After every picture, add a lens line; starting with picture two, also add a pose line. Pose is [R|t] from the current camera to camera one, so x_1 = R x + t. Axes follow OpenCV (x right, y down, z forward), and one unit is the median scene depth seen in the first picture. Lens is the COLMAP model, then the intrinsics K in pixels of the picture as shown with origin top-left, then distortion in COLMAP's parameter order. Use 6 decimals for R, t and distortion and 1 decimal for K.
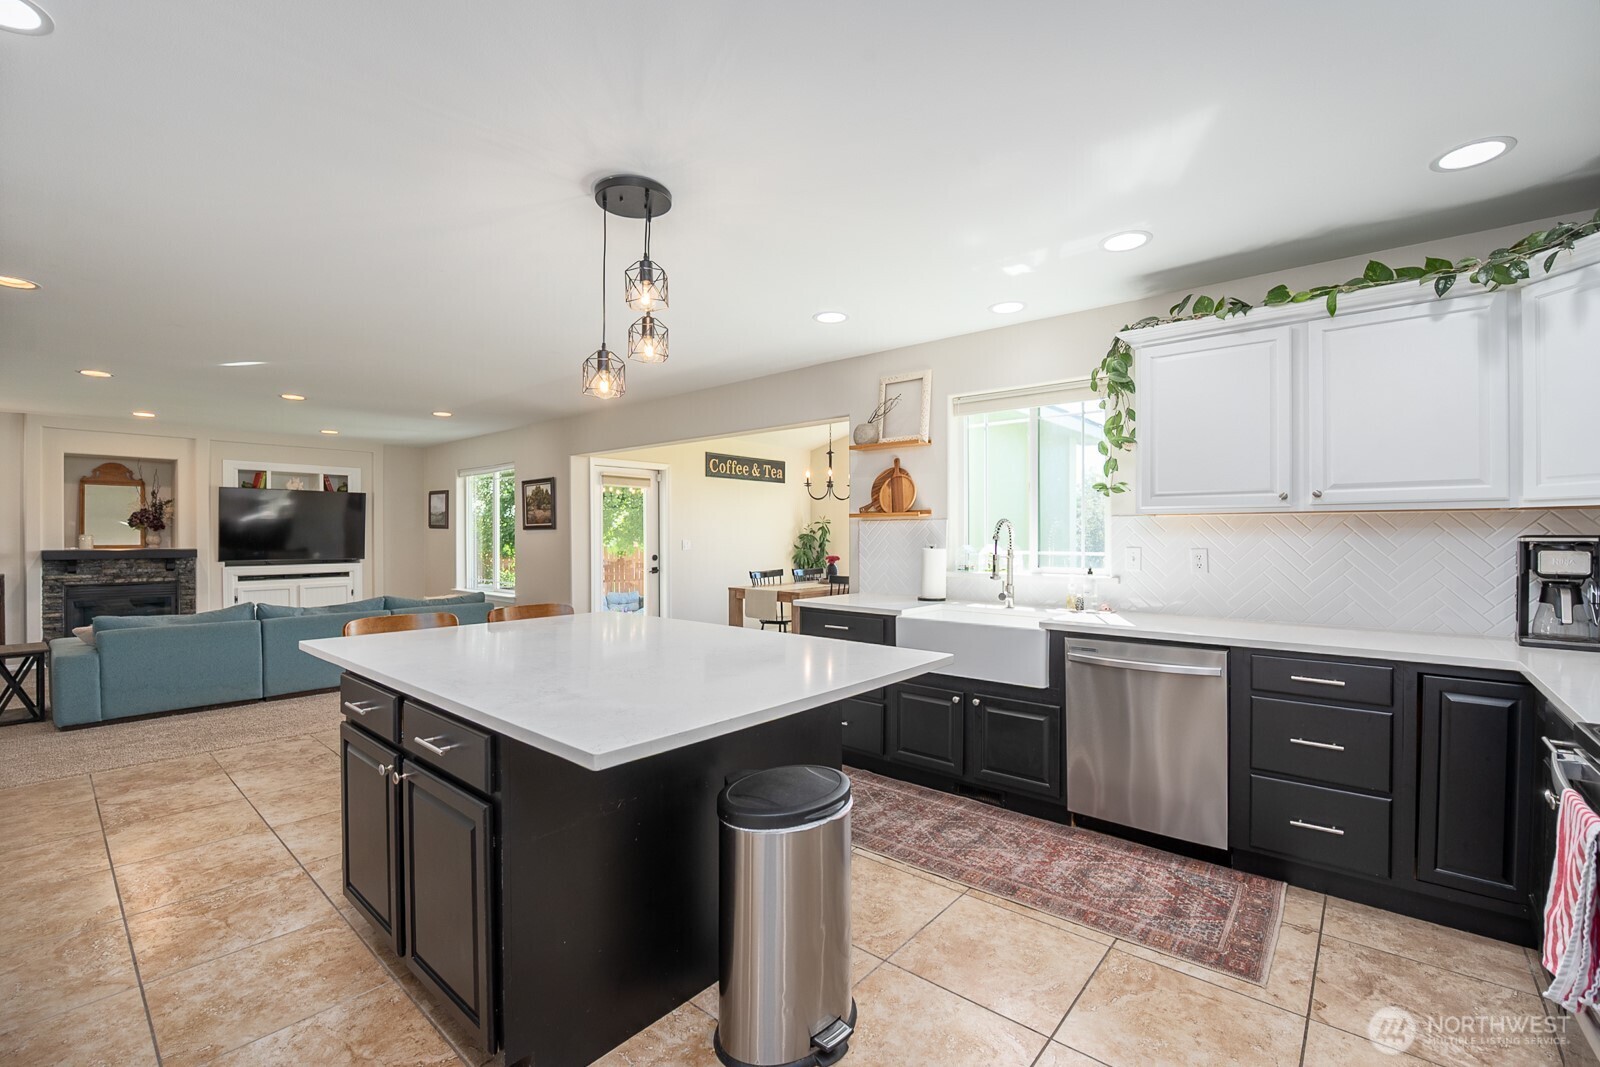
lens RADIAL K [[690.9, 0, 811.0], [0, 690.9, 537.2], [0, 0, 1]] dist [-0.023542, 0.000837]
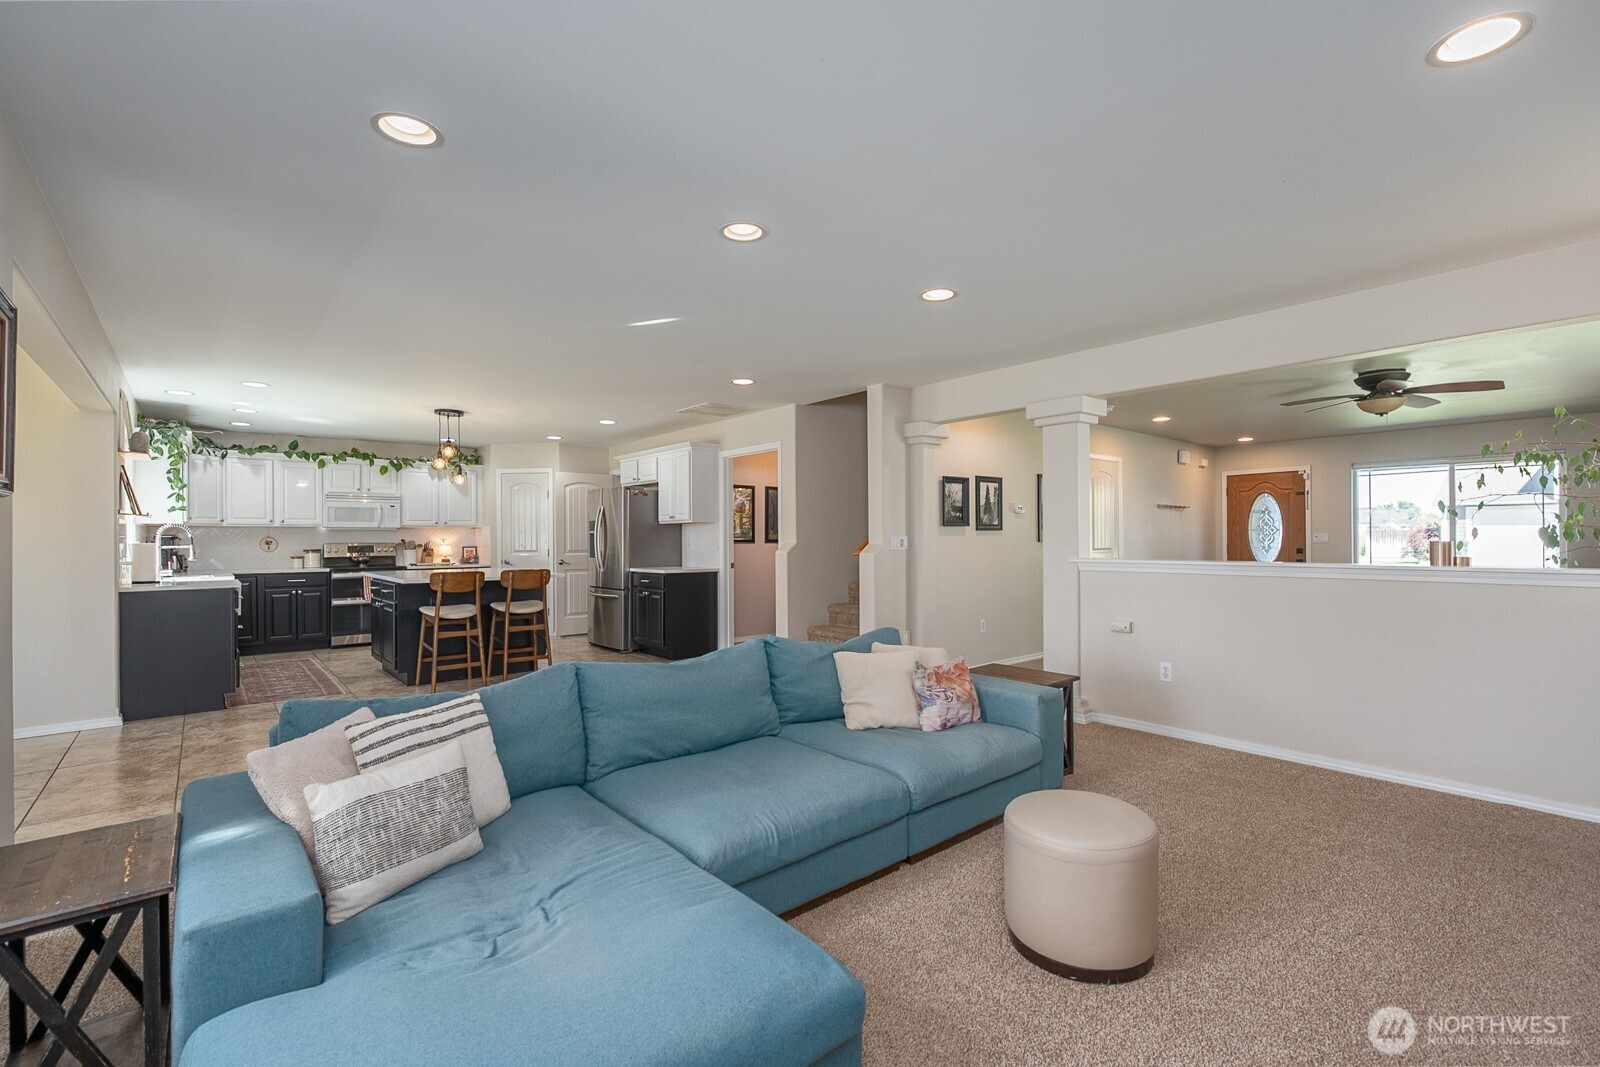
lens RADIAL K [[709.2, 0, 804.3], [0, 709.2, 542.2], [0, 0, 1]] dist [-0.002058, 0.000328]
pose [[-0.987020, 0.004896, 0.160522, -0.683279], [0.006787, 0.999914, 0.011231, 0.004297], [-0.160454, 0.012175, -0.986968, 1.149733]]
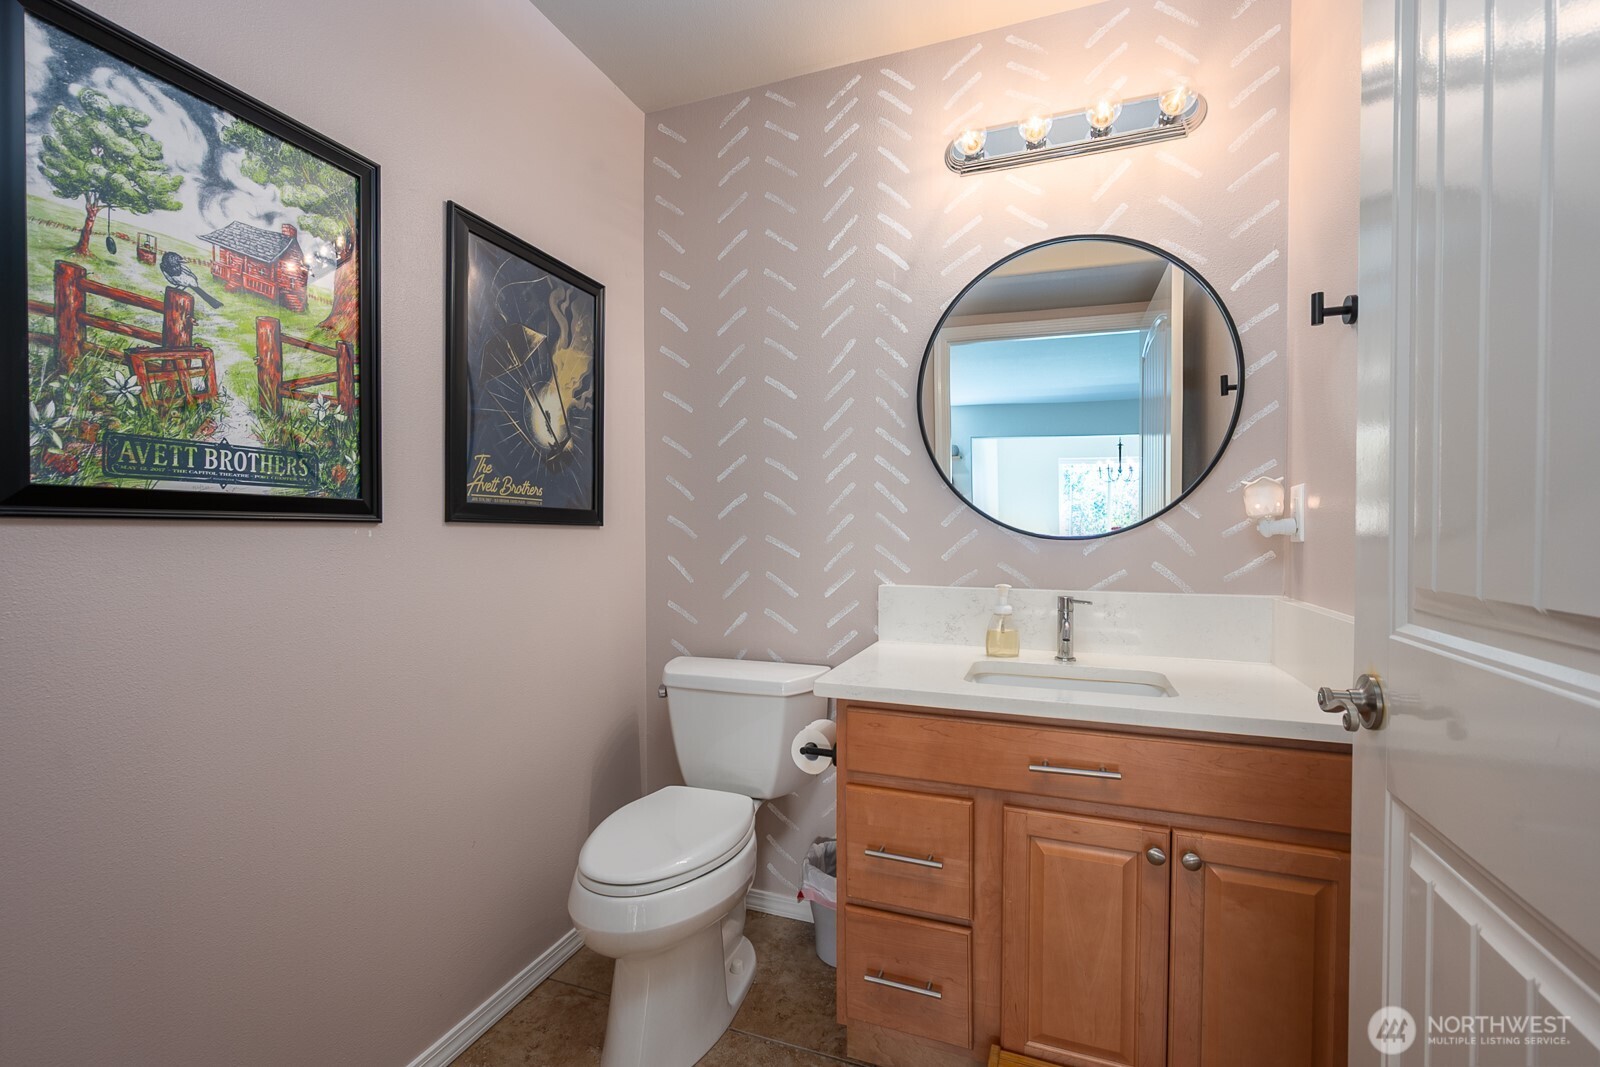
lens RADIAL K [[680.2, 0, 804.5], [0, 680.2, 535.6], [0, 0, 1]] dist [-0.001462, 0.000140]
pose [[-0.938794, 0.006212, -0.344423, -0.460780], [-0.000076, 0.999834, 0.018239, 0.018959], [0.344479, 0.017149, -0.938637, 0.225674]]
